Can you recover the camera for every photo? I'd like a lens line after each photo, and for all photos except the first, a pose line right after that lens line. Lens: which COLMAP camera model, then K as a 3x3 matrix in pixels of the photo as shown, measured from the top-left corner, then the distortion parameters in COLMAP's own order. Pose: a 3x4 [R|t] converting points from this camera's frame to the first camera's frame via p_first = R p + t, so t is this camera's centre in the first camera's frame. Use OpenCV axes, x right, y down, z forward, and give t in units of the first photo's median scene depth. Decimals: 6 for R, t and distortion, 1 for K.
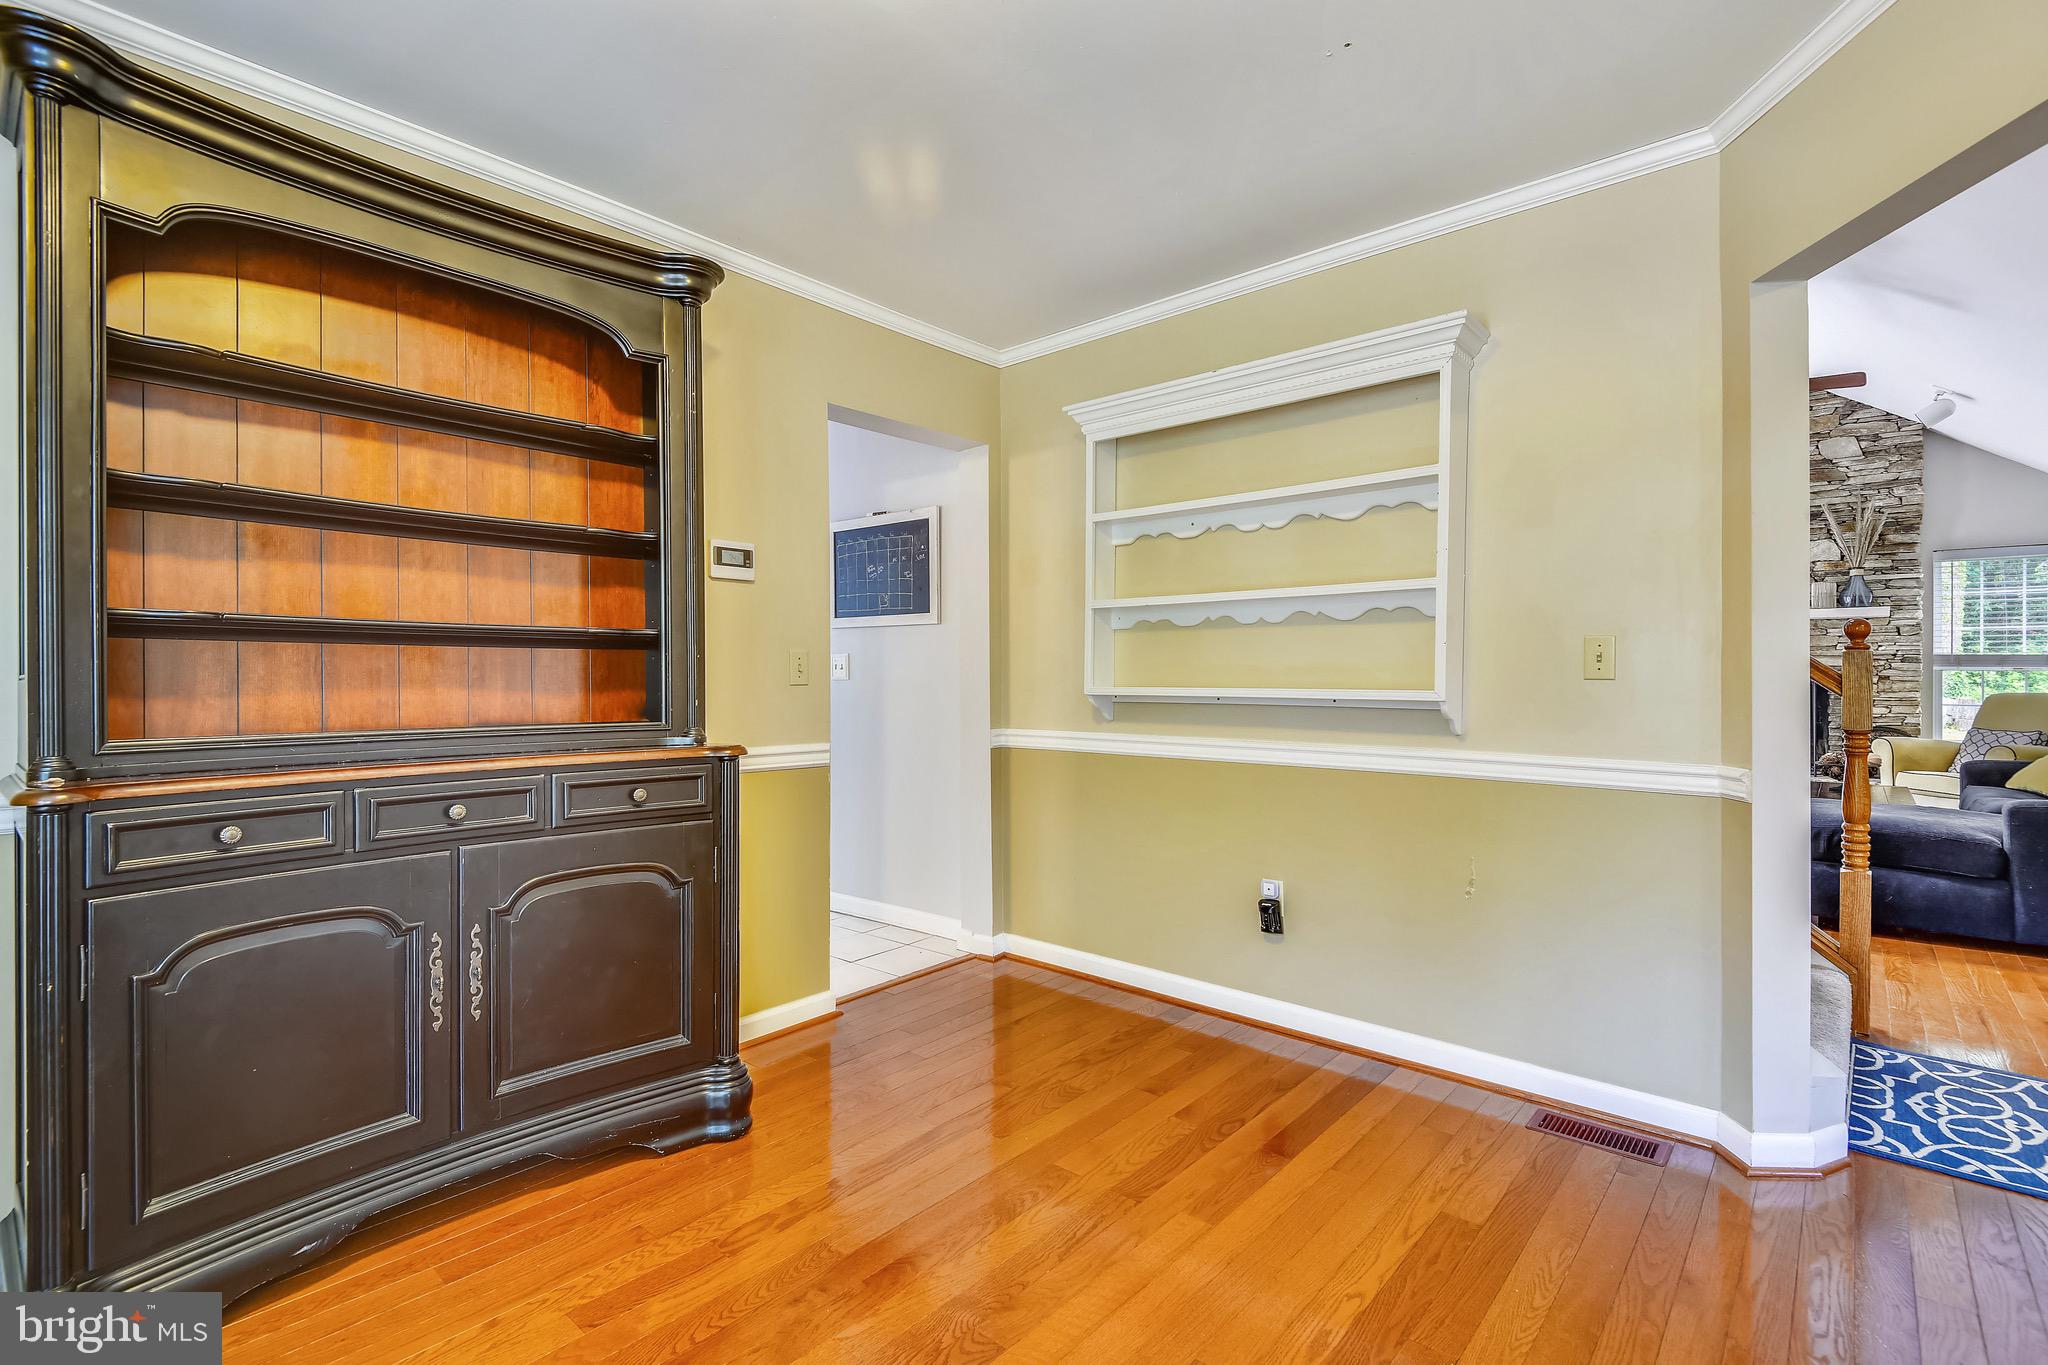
lens RADIAL K [[945.6, 0, 1029.2], [0, 945.6, 671.7], [0, 0, 1]] dist [-0.016478, -0.000855]
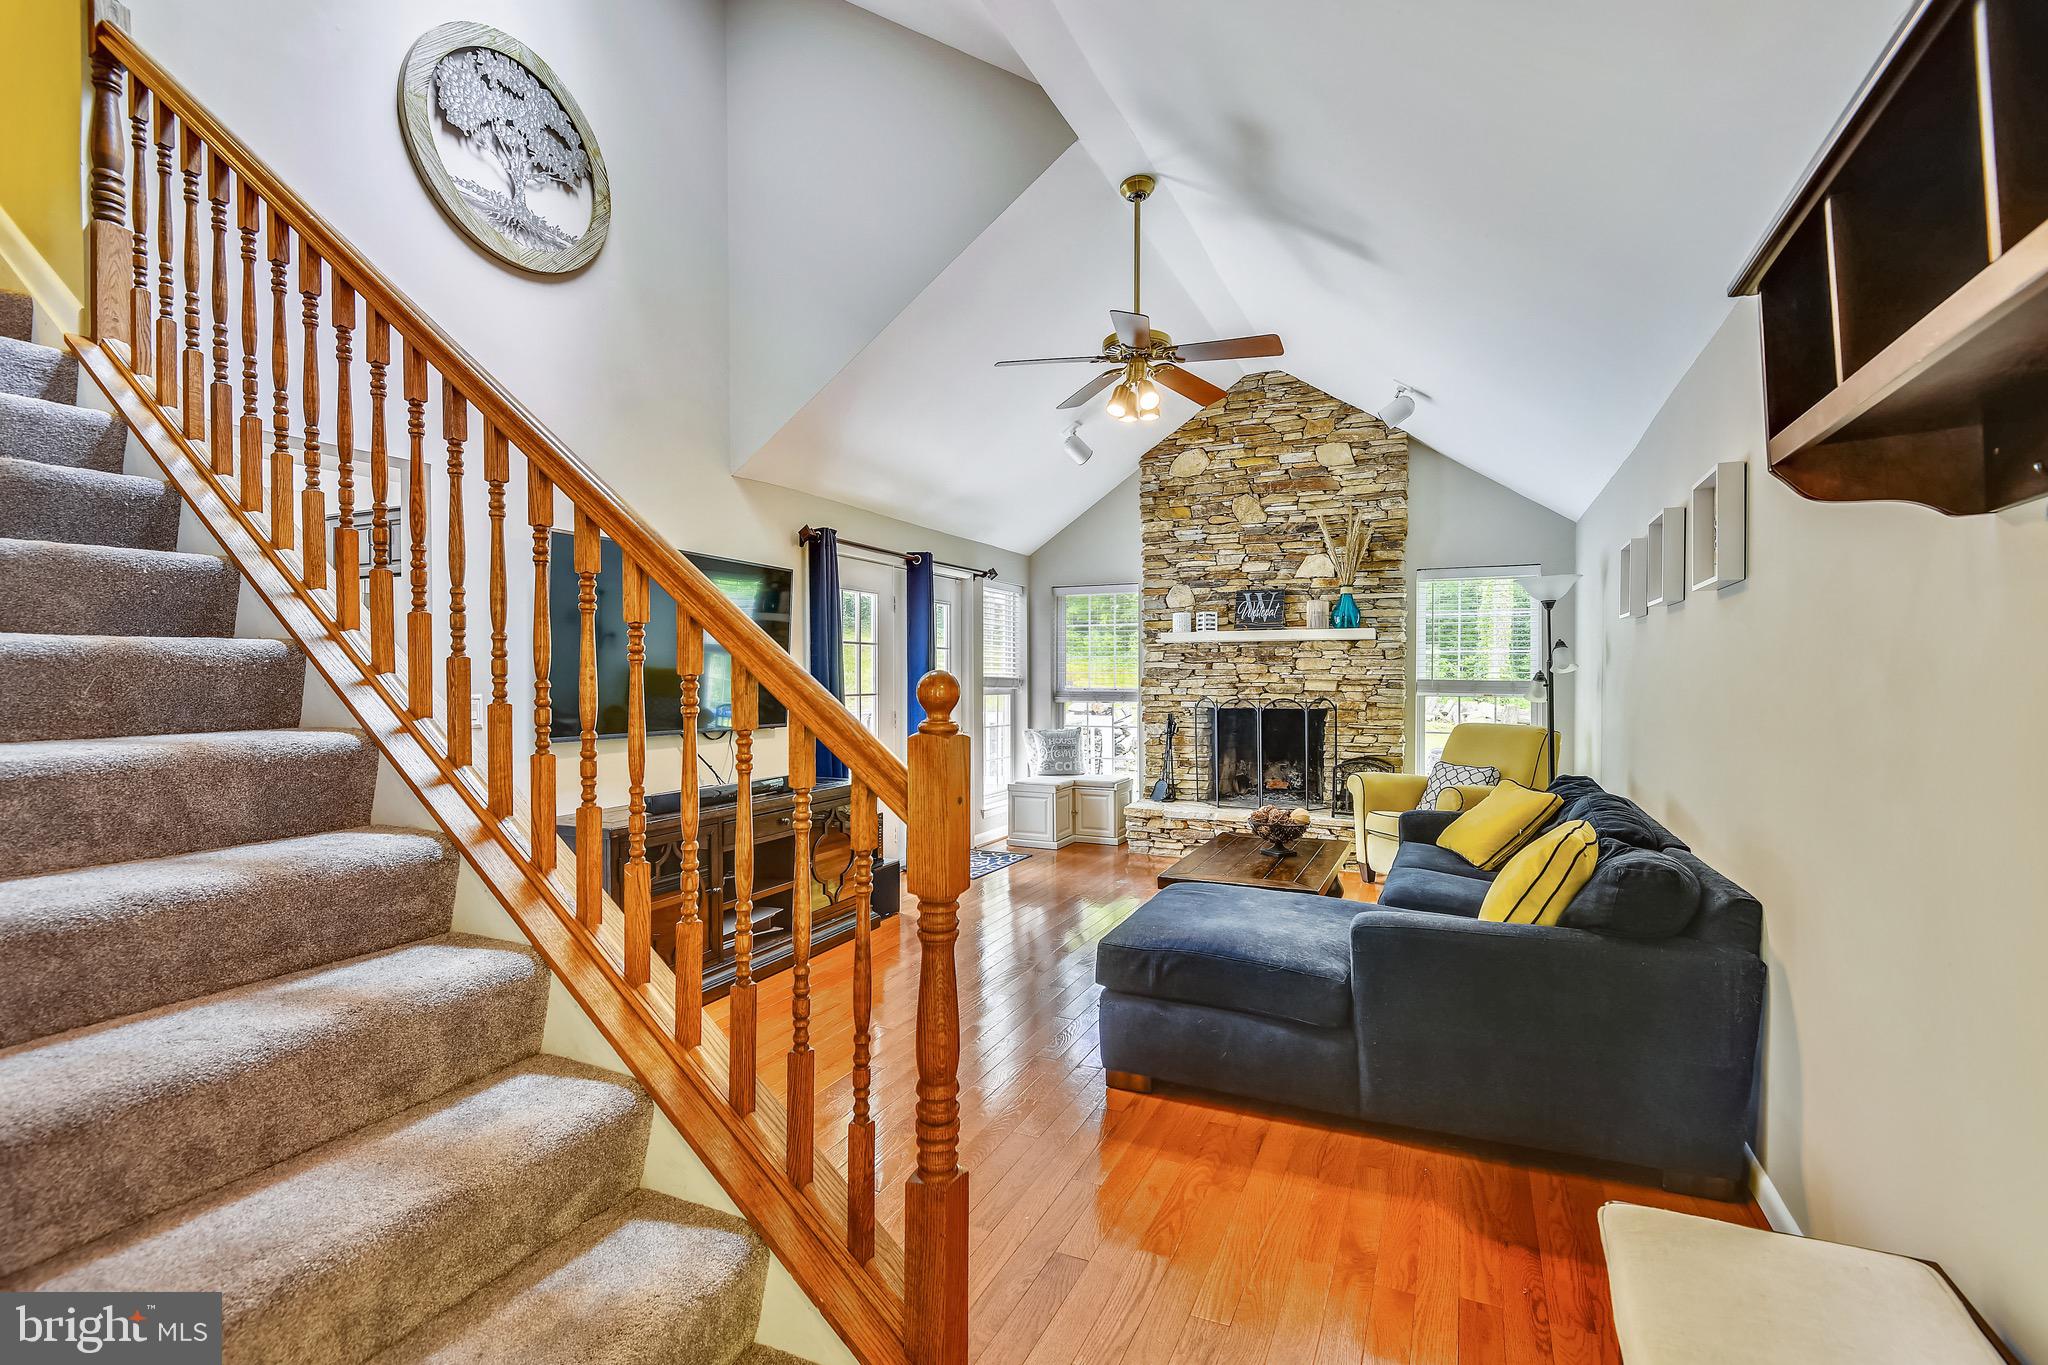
lens RADIAL K [[945.6, 0, 1013.3], [0, 945.6, 687.0], [0, 0, 1]] dist [-0.016478, -0.000855]
pose [[0.959262, -0.003299, 0.282498, 0.312276], [0.000624, 0.999954, 0.009559, -0.020451], [-0.282517, -0.008994, 0.959220, 0.201223]]
